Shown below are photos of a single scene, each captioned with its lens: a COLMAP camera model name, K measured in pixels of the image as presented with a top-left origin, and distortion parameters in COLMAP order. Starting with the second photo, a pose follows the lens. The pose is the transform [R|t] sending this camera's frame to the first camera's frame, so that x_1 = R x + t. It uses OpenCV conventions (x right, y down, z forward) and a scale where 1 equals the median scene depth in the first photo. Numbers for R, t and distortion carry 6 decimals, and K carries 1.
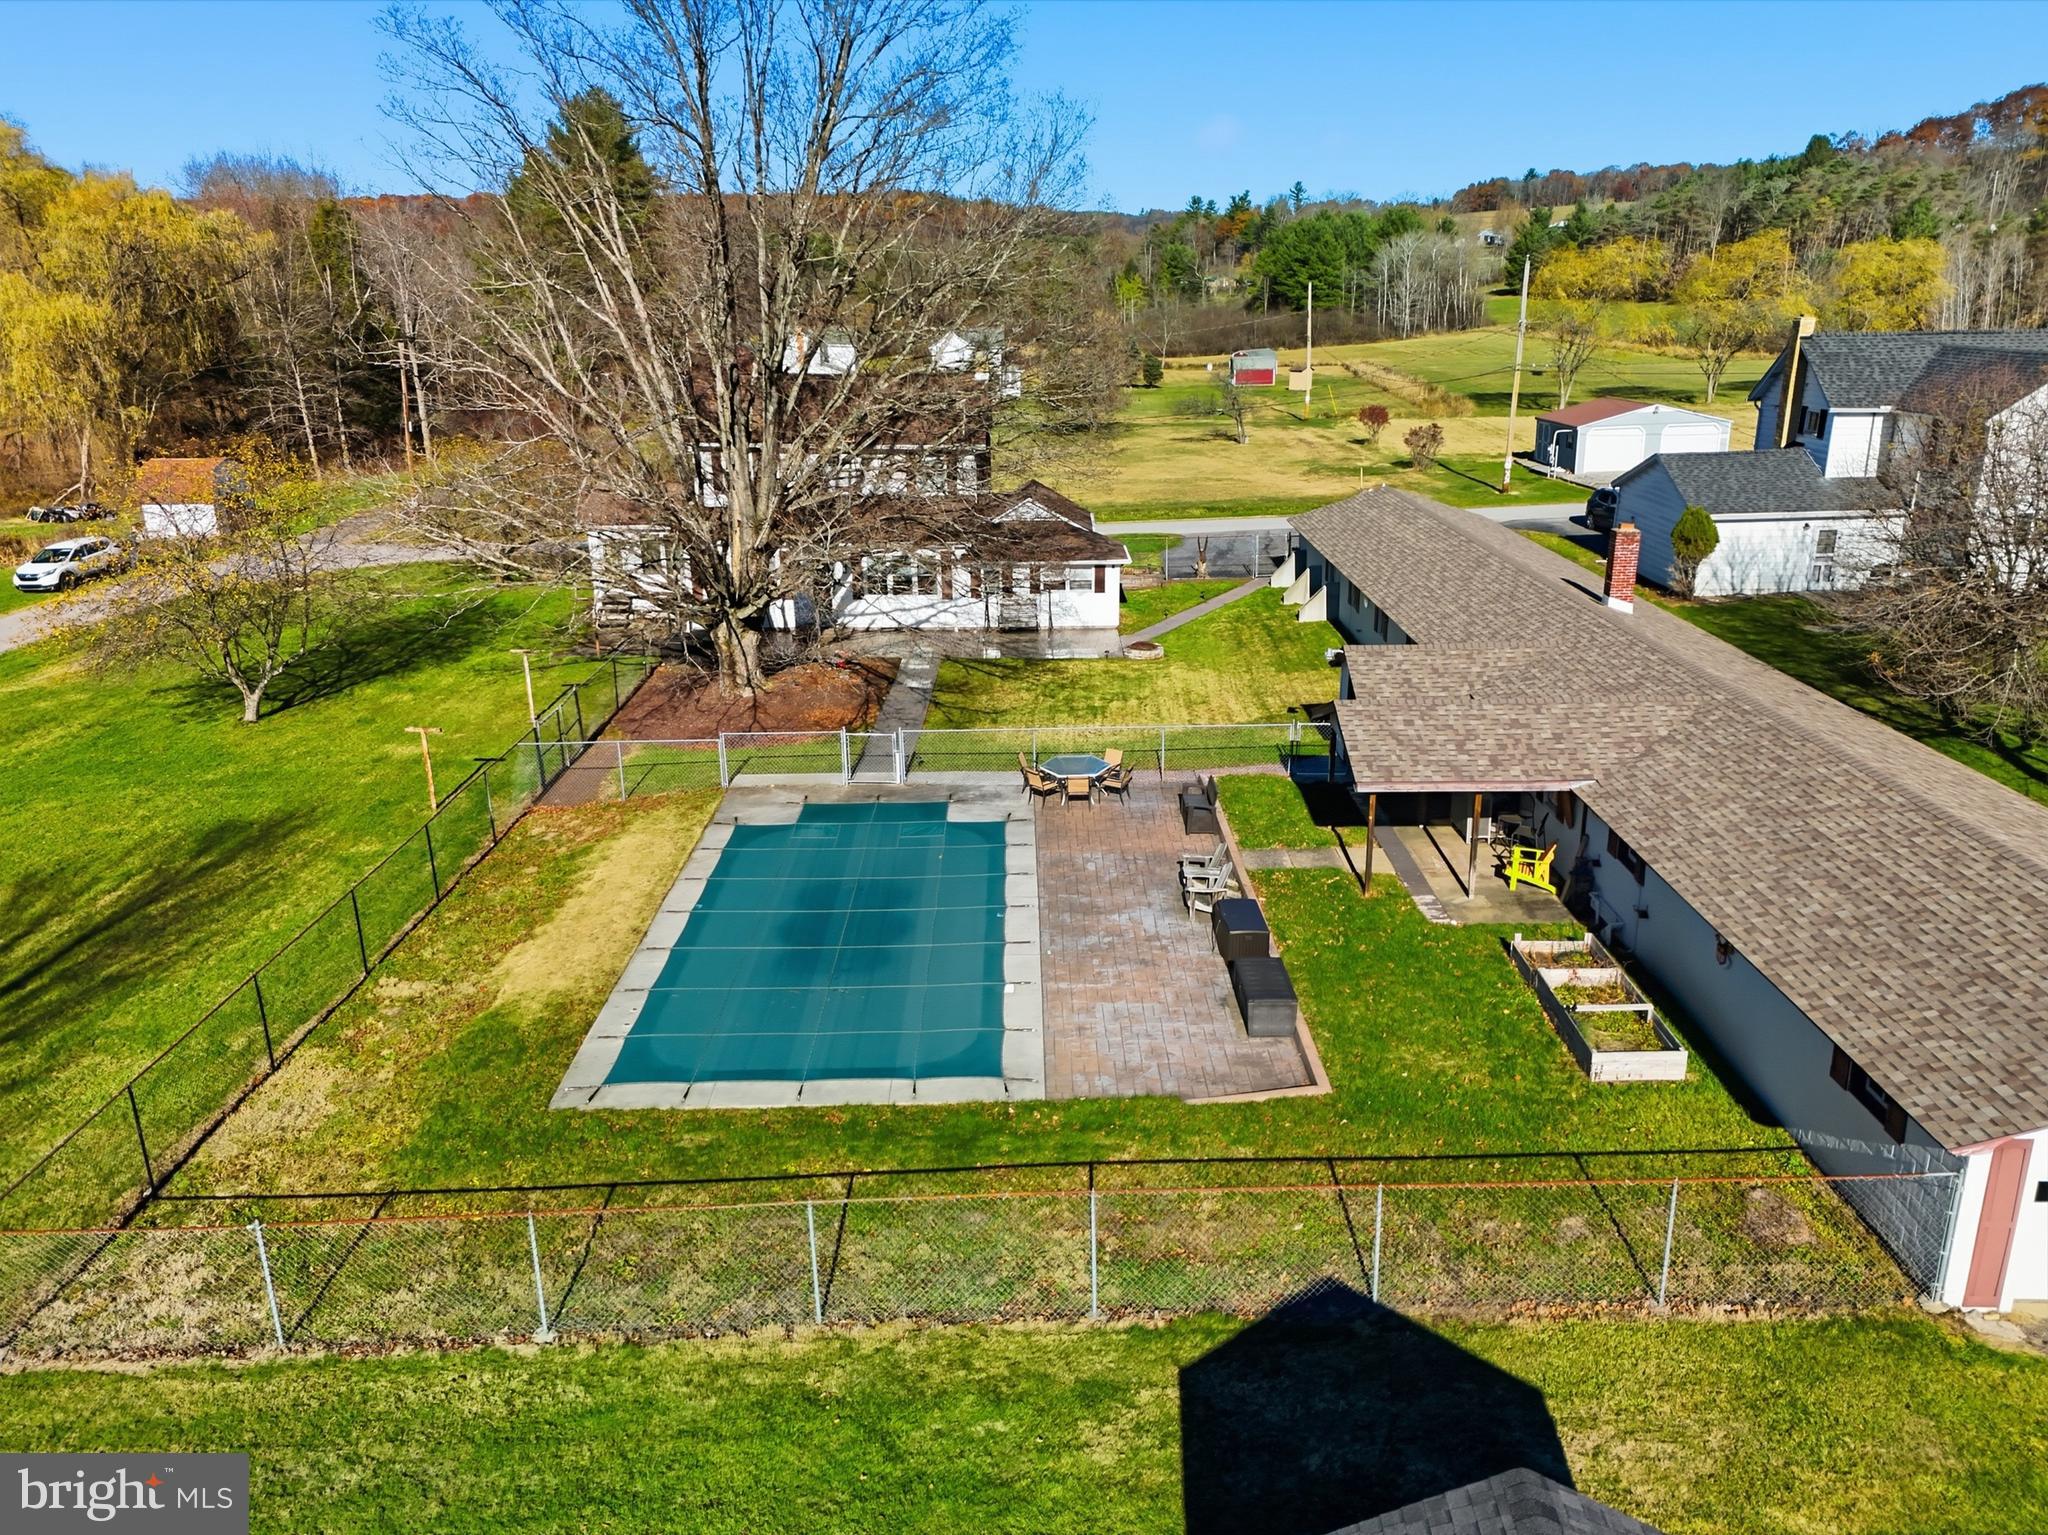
lens RADIAL K [[1464.4, 0, 1032.5], [0, 1464.4, 766.0], [0, 0, 1]] dist [0.053257, -0.011933]
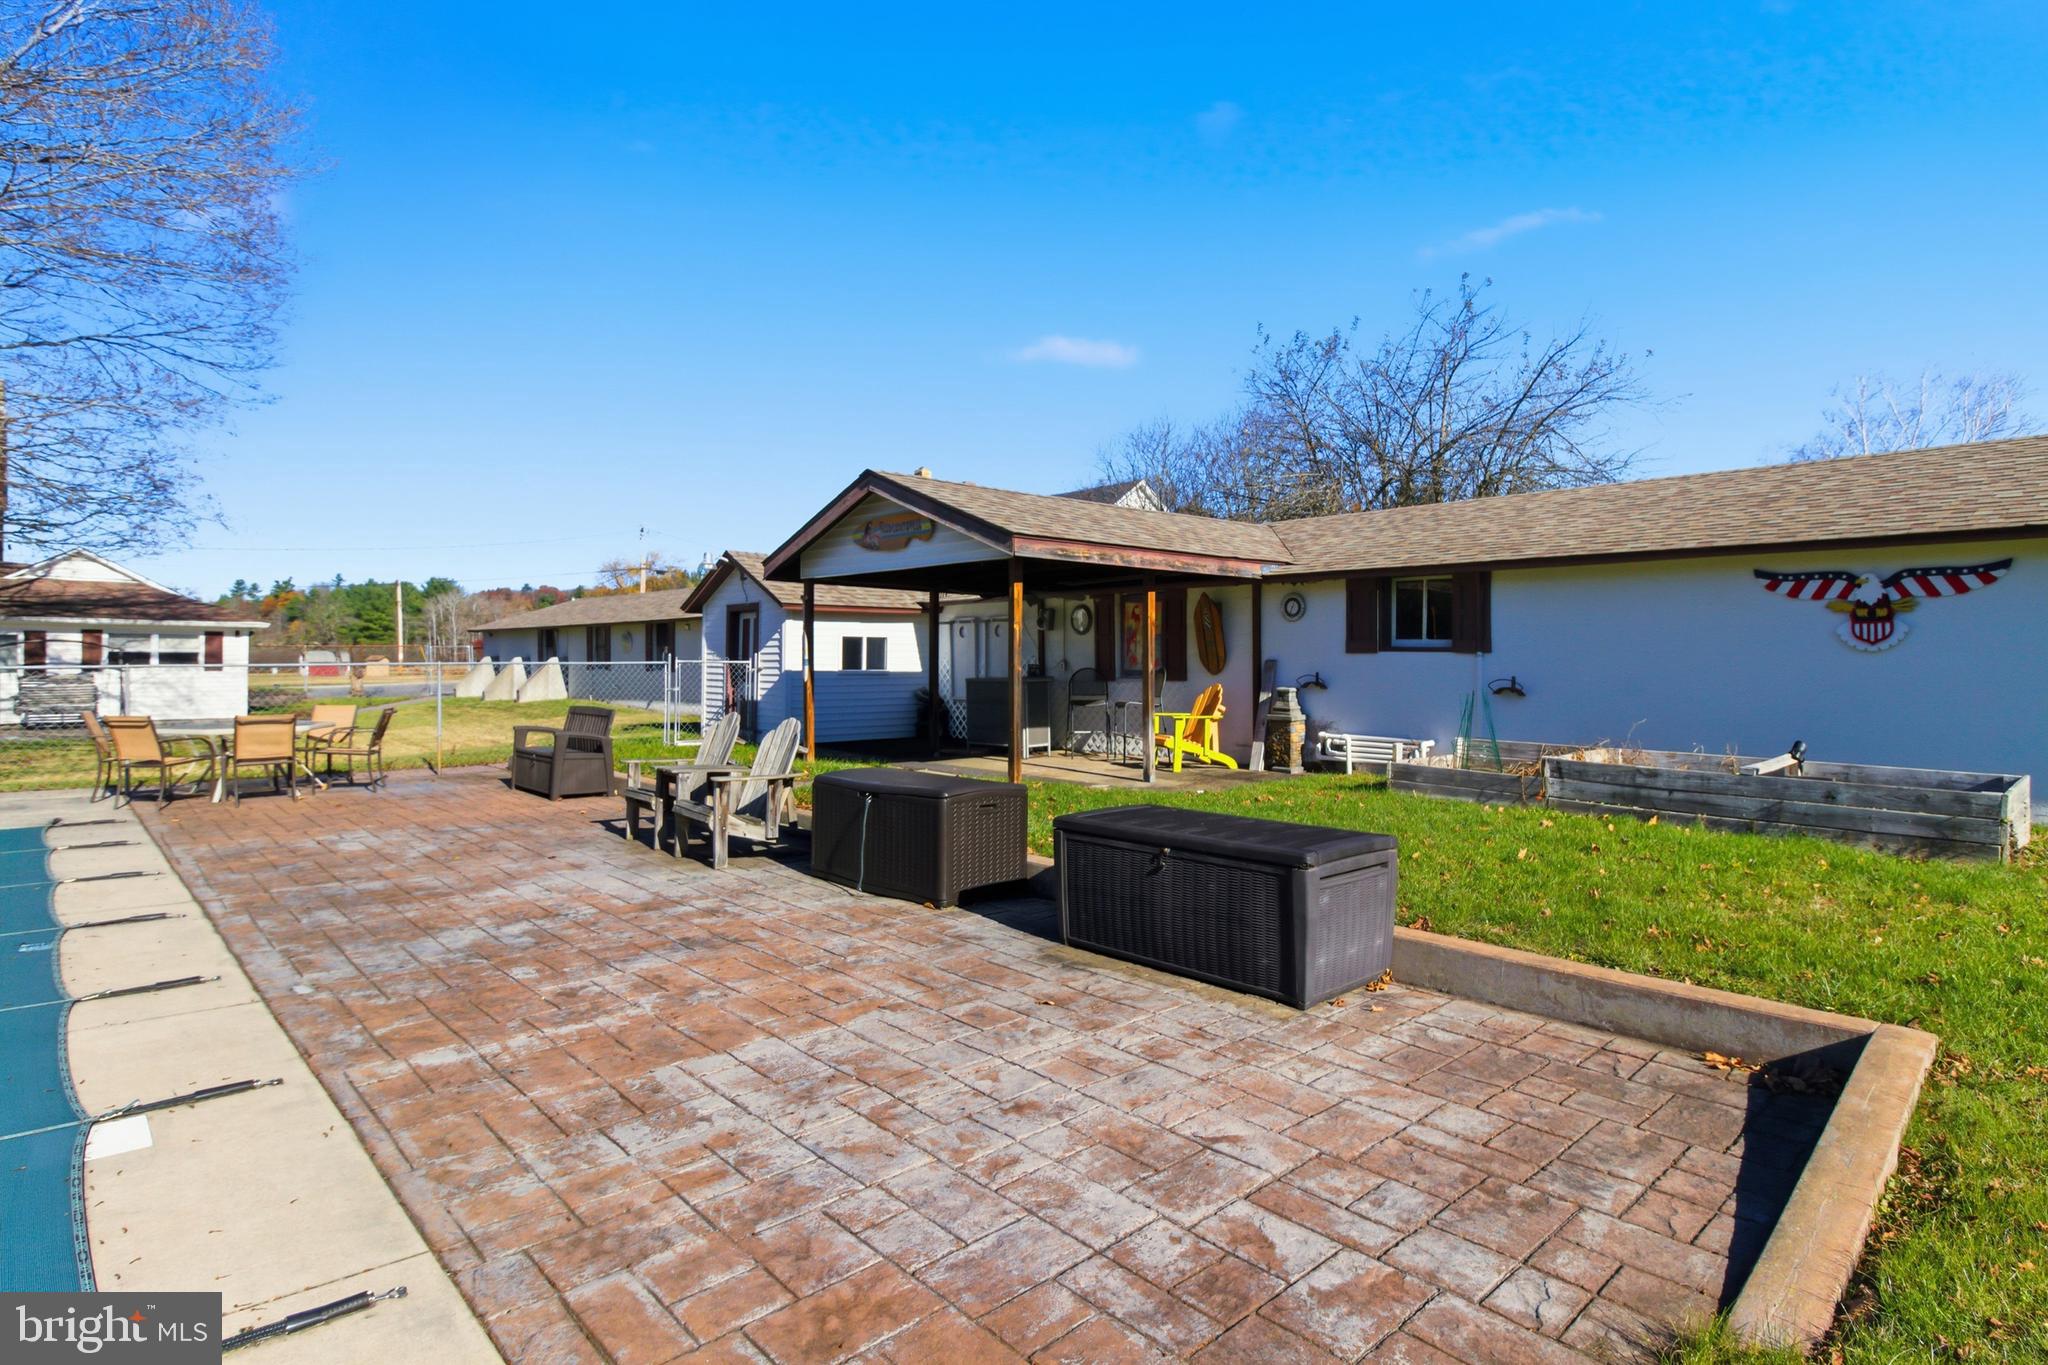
lens RADIAL K [[1075.4, 0, 1020.4], [0, 1075.4, 661.9], [0, 0, 1]] dist [-0.005960, -0.001426]
pose [[0.741725, 0.006739, 0.670671, -0.016874], [0.201551, 0.951492, -0.232465, 0.113843], [-0.639704, 0.307600, 0.704387, 0.626210]]
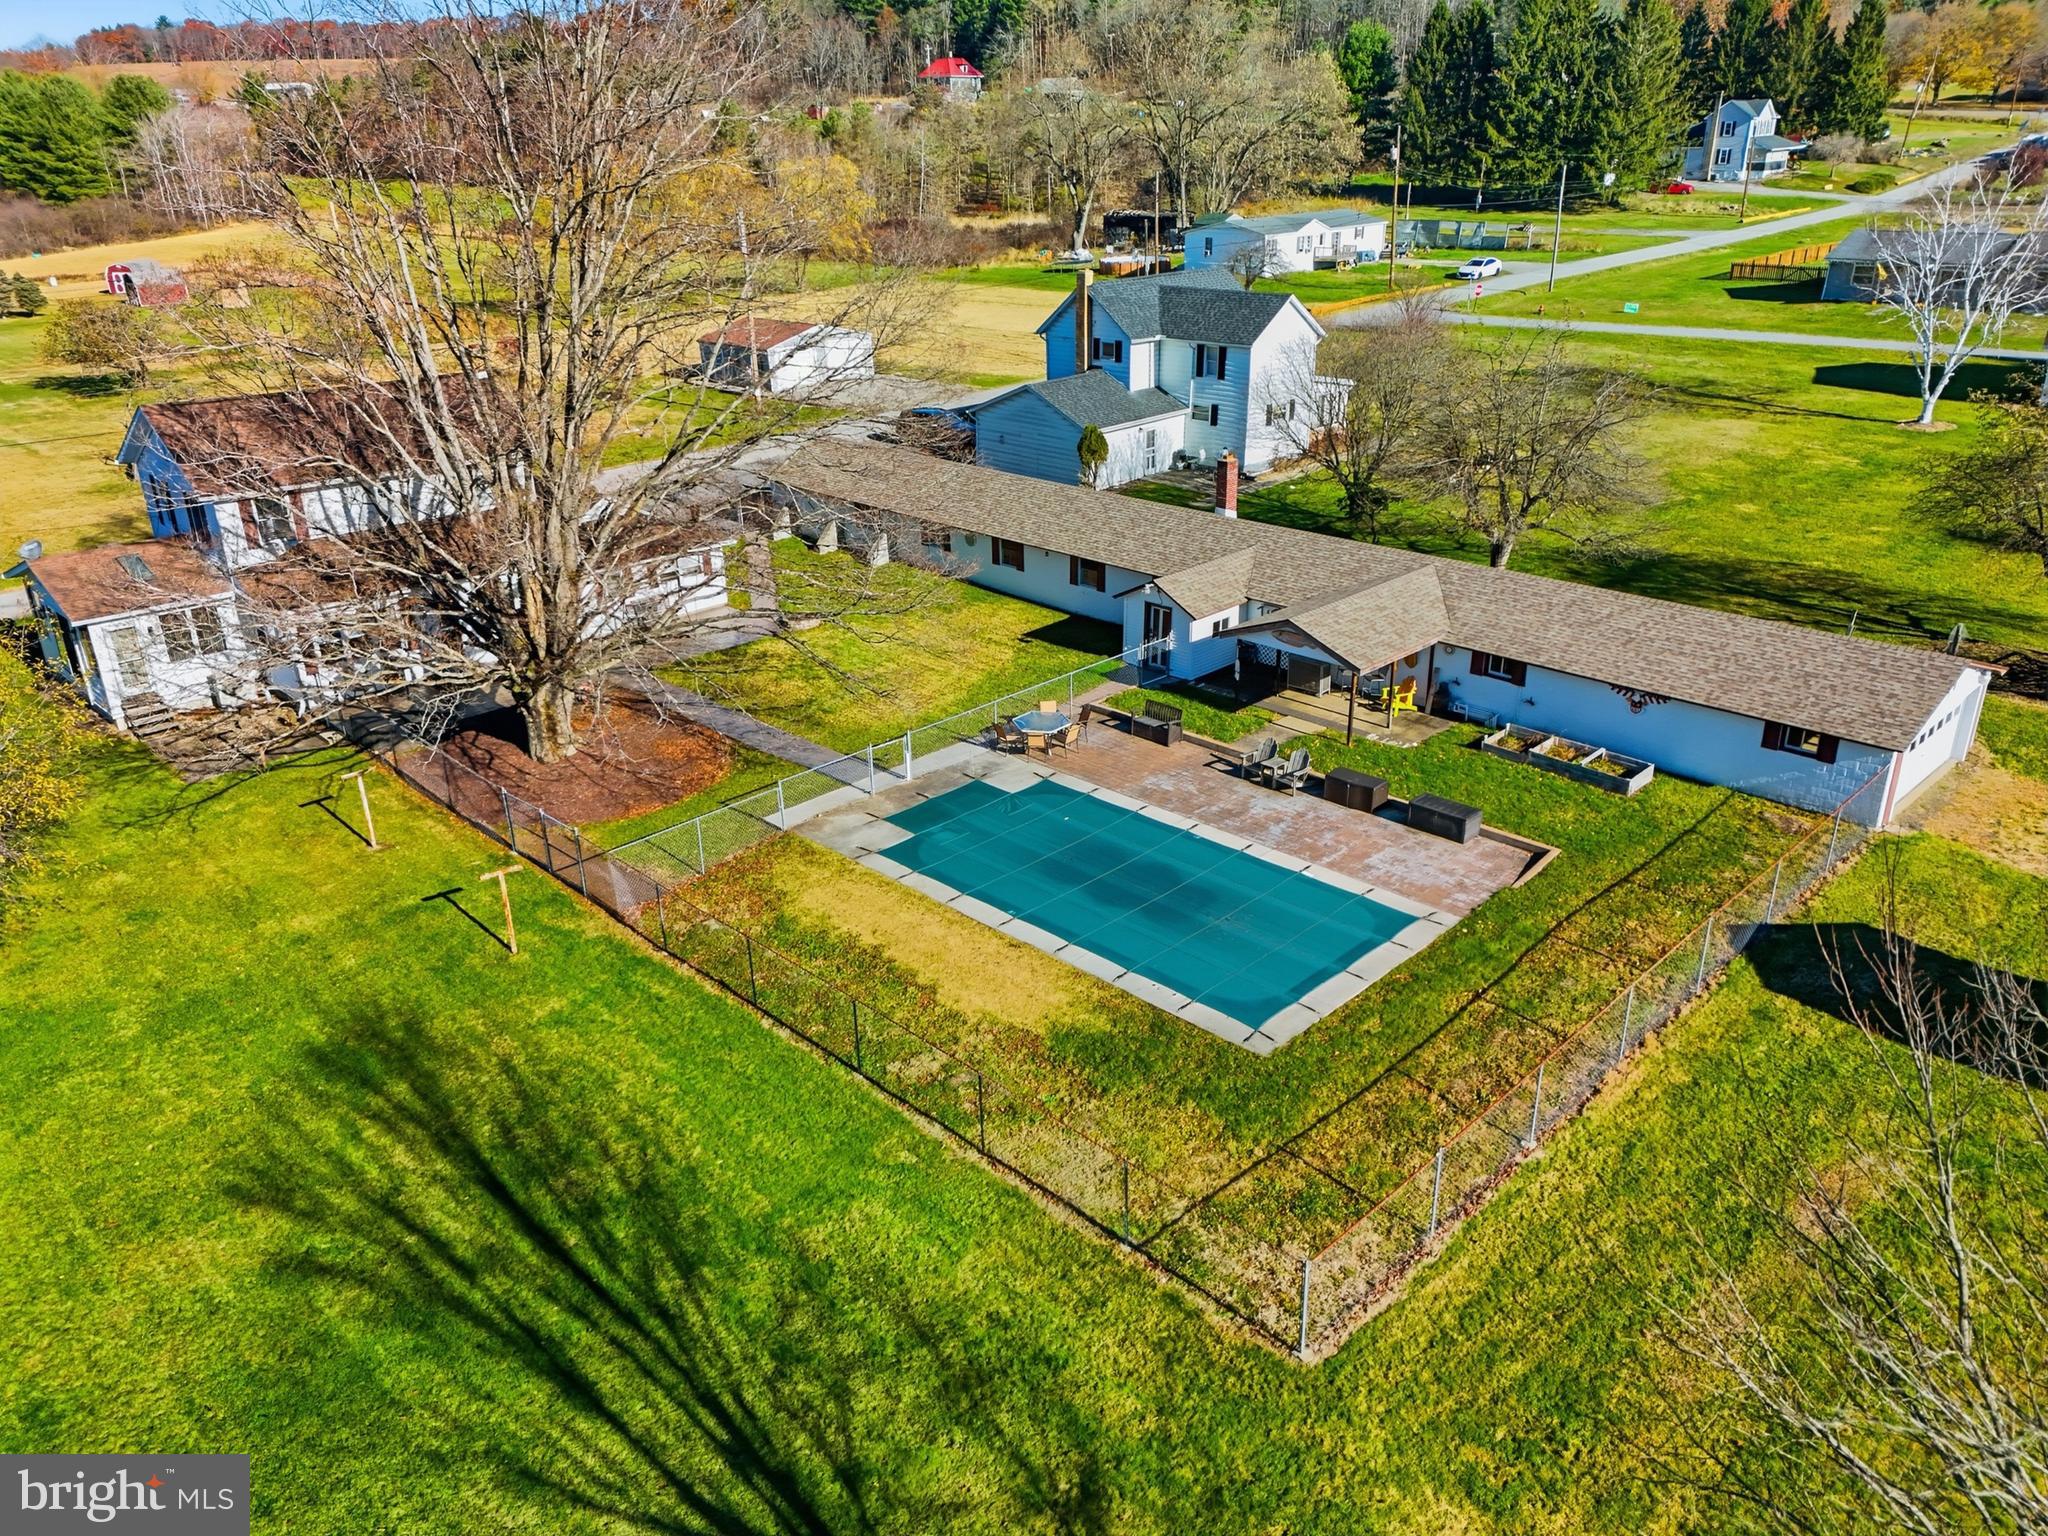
lens RADIAL K [[1464.4, 0, 1021.2], [0, 1464.4, 769.2], [0, 0, 1]] dist [0.053257, -0.011933]
pose [[0.709654, -0.279488, 0.646744, -0.810324], [0.226770, 0.959713, 0.165908, -0.174147], [-0.667058, 0.028925, 0.744444, 0.124869]]
